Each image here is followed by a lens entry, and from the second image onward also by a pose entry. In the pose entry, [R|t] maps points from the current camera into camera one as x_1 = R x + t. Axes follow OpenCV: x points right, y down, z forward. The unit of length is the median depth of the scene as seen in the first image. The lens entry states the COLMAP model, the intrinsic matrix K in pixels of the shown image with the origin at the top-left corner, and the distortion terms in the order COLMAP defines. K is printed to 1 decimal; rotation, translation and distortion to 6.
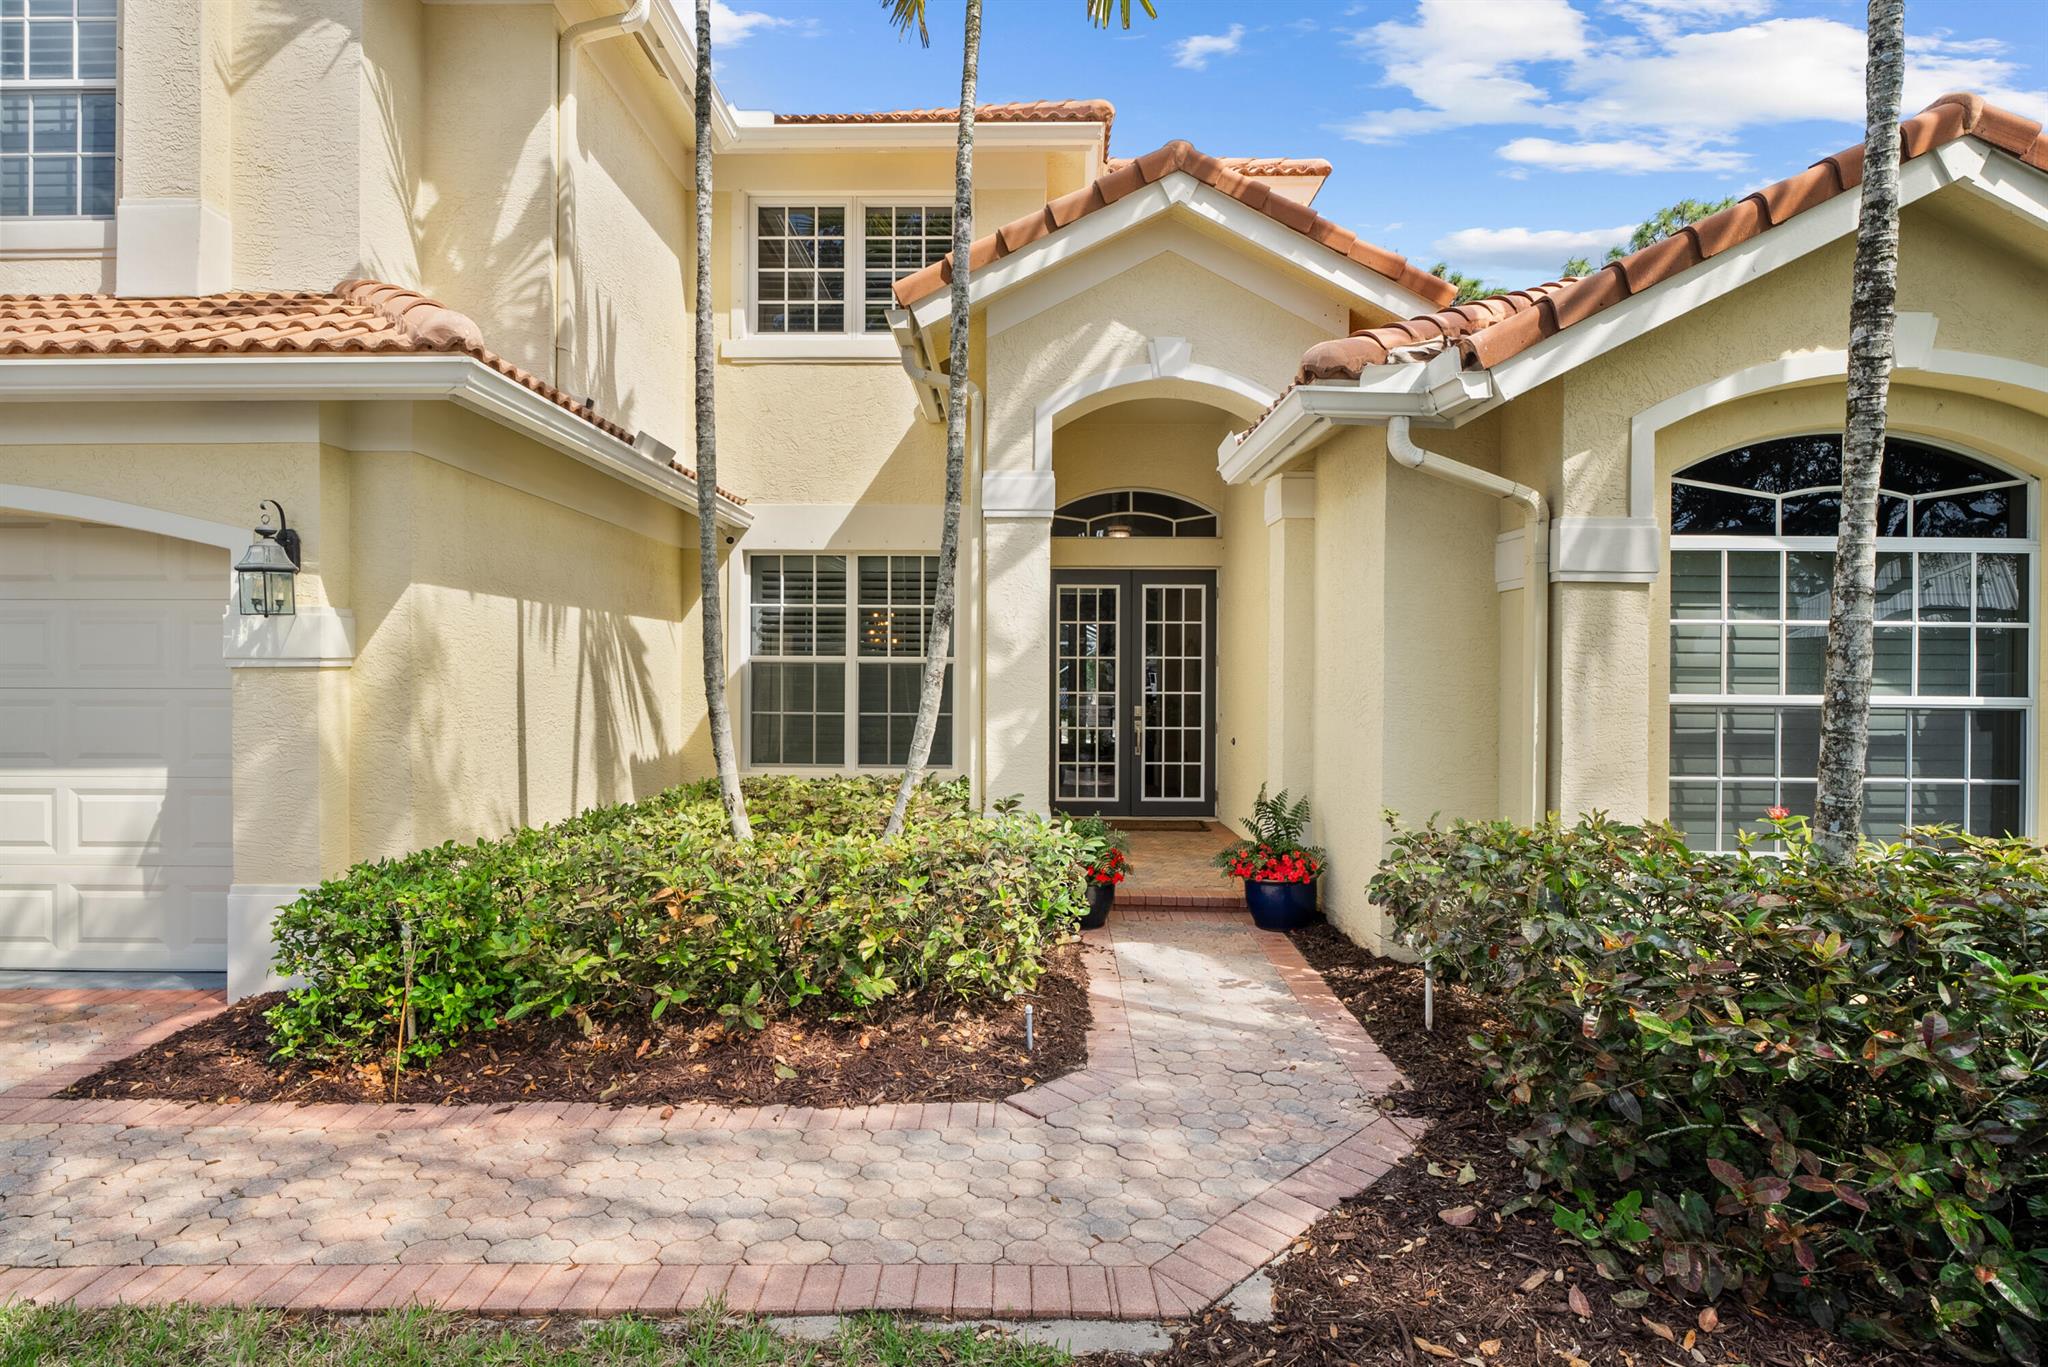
lens RADIAL K [[1051.6, 0, 1019.9], [0, 1051.6, 682.1], [0, 0, 1]] dist [-0.004890, 0.000260]
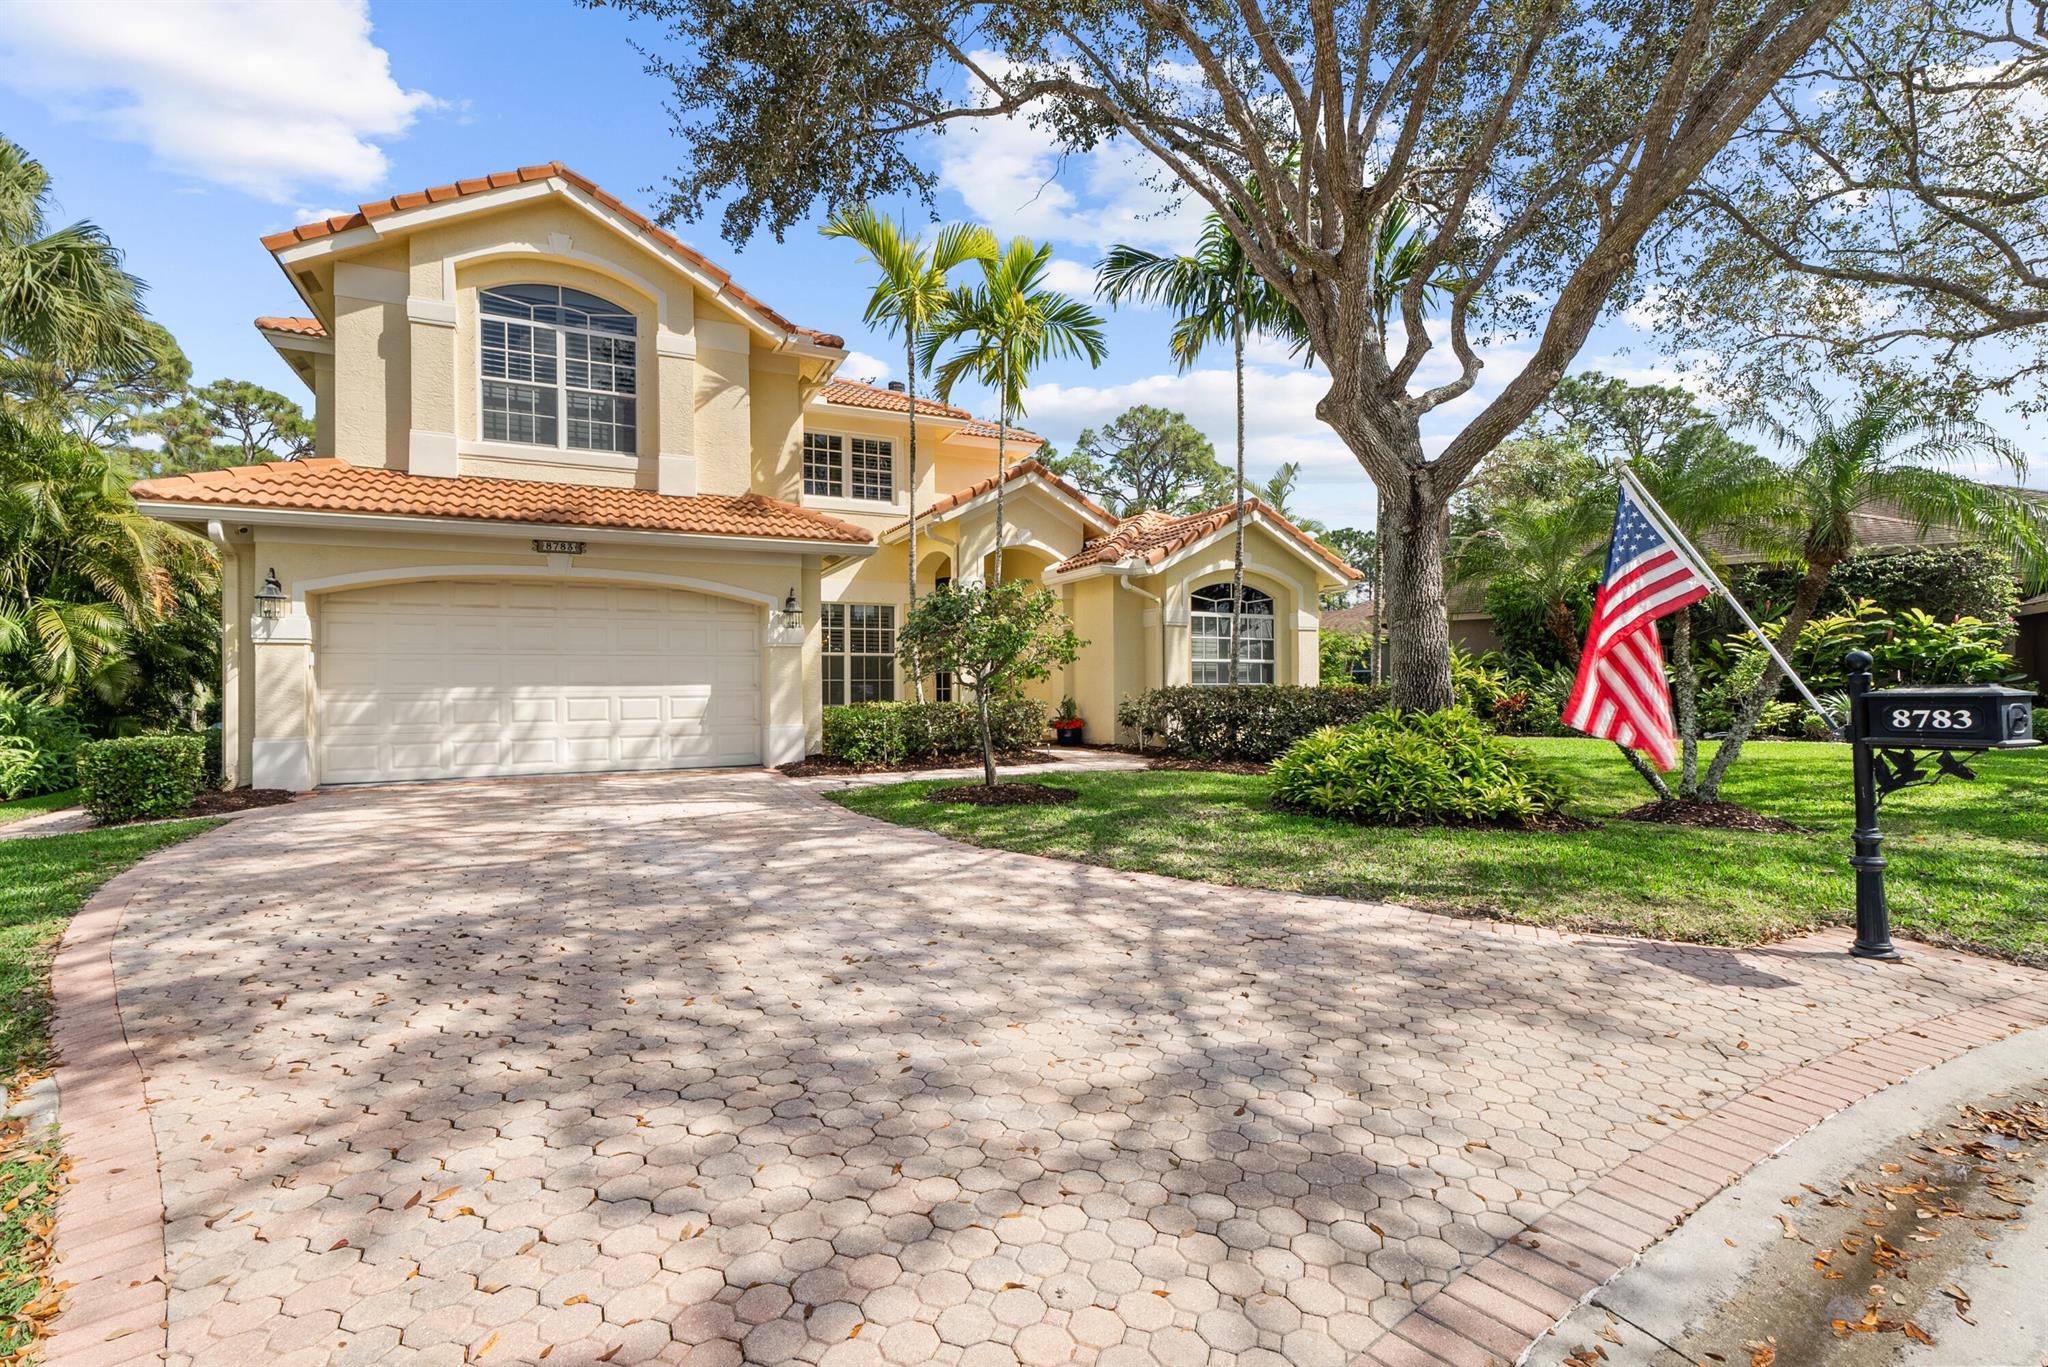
lens RADIAL K [[918.9, 0, 1024.0], [0, 918.9, 671.6], [0, 0, 1]] dist [0.002014, -0.001094]
pose [[0.878689, -0.021954, 0.476889, -1.226785], [0.025683, 0.999669, -0.001301, 0.040105], [-0.476703, 0.013392, 0.878962, -1.291338]]
